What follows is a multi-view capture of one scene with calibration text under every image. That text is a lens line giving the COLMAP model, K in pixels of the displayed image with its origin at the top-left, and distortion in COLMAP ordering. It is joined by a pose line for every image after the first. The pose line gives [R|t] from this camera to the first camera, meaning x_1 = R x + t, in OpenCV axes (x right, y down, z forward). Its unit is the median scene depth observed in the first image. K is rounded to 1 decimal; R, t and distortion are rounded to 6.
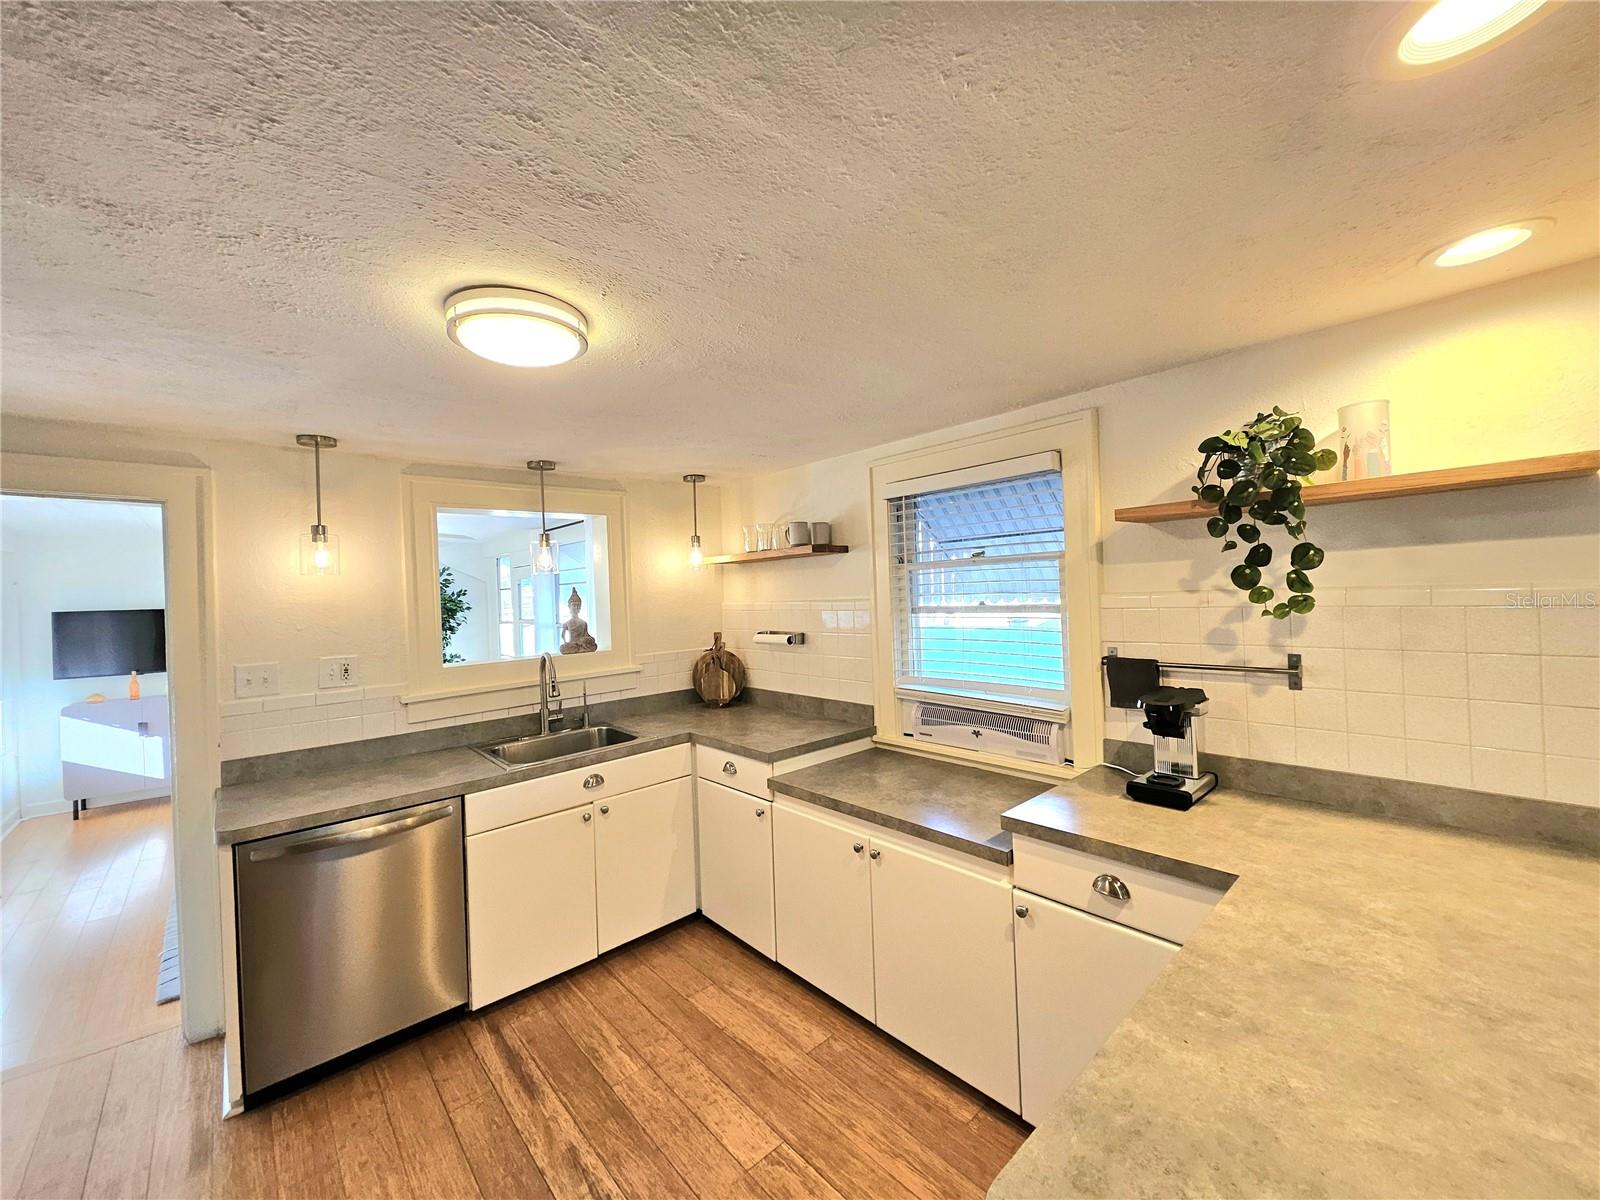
lens RADIAL K [[627.7, 0, 814.2], [0, 627.7, 592.1], [0, 0, 1]] dist [0.007547, -0.003020]
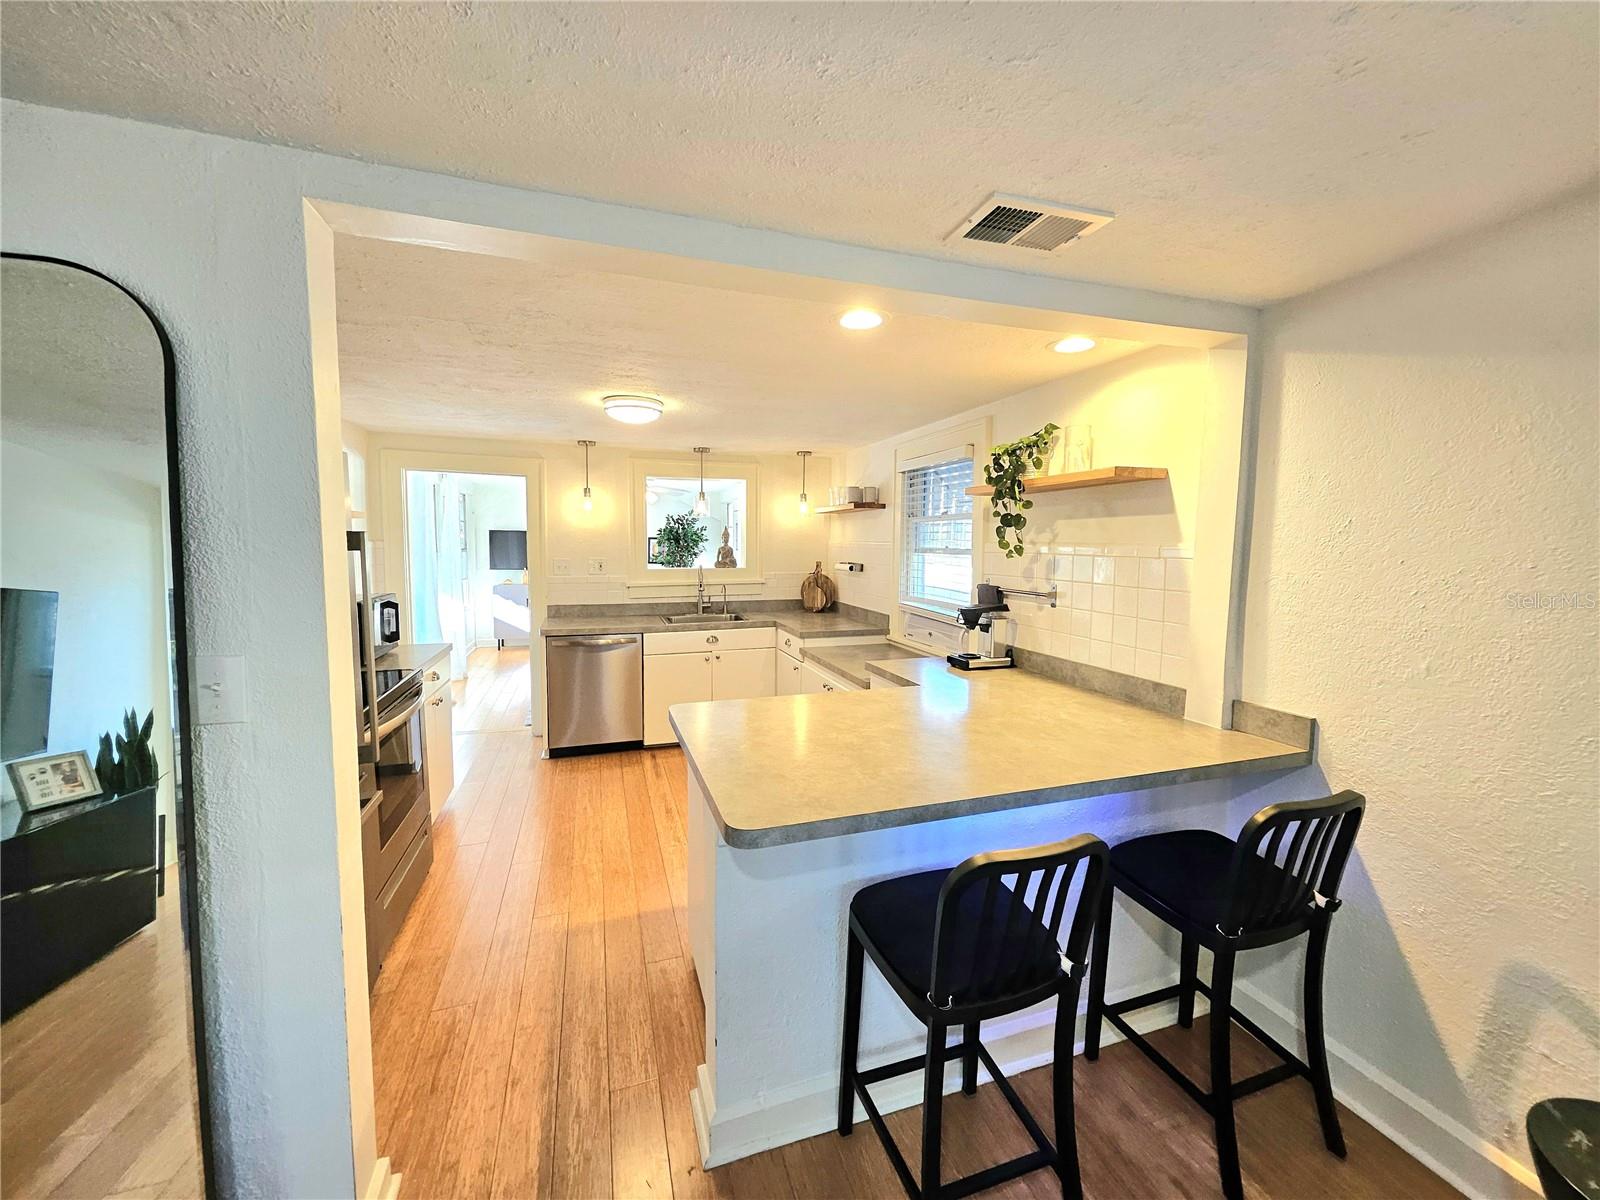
lens RADIAL K [[627.7, 0, 815.5], [0, 627.7, 590.3], [0, 0, 1]] dist [0.007547, -0.003020]
pose [[0.917773, 0.077033, -0.389561, 0.582063], [-0.044391, 0.994758, 0.092125, -0.003598], [0.394615, -0.067257, 0.916382, -0.465429]]
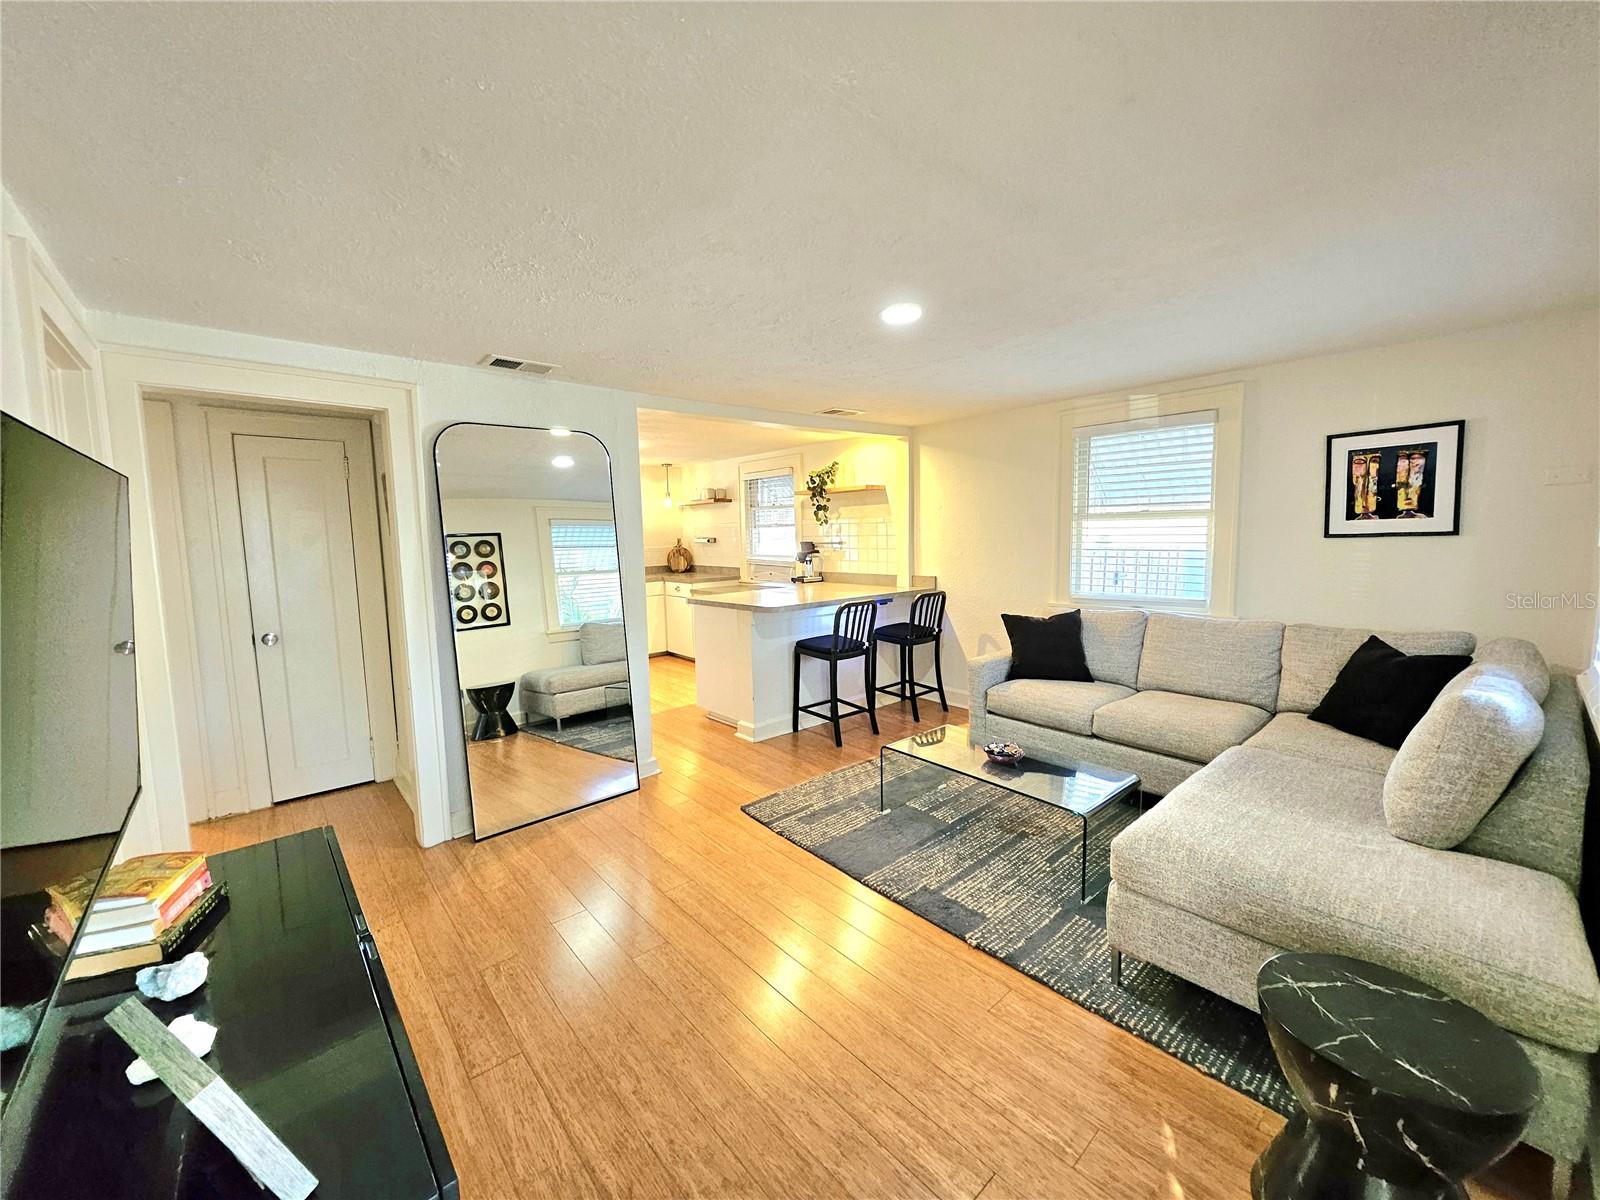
lens RADIAL K [[627.7, 0, 812.2], [0, 627.7, 586.3], [0, 0, 1]] dist [0.007547, -0.003020]
pose [[0.999791, 0.015441, -0.013420, 0.467224], [-0.014150, 0.995708, 0.091466, 0.036059], [0.014774, -0.091257, 0.995718, -1.596450]]
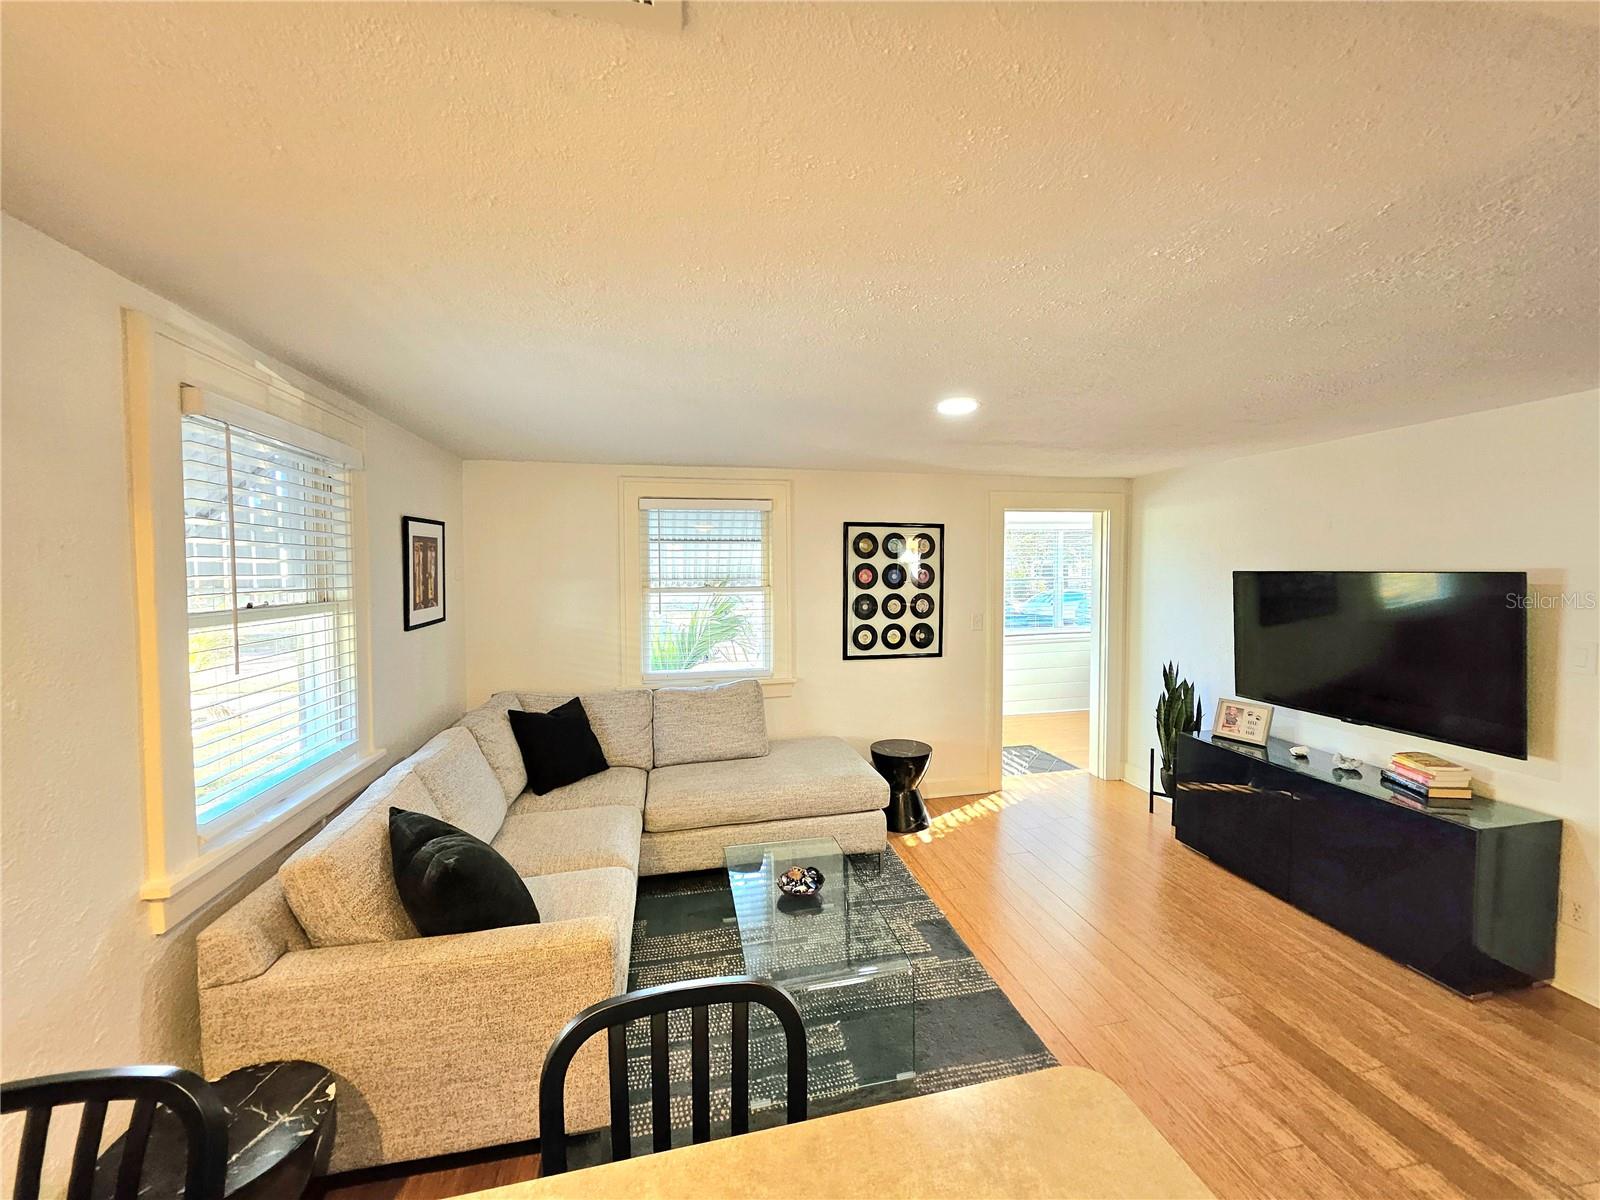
lens RADIAL K [[627.7, 0, 813.0], [0, 627.7, 590.0], [0, 0, 1]] dist [0.007547, -0.003020]
pose [[-0.867750, 0.022725, 0.496481, 0.303883], [0.034986, 0.999269, 0.015409, -0.024876], [-0.495768, 0.030741, -0.867911, 0.293571]]
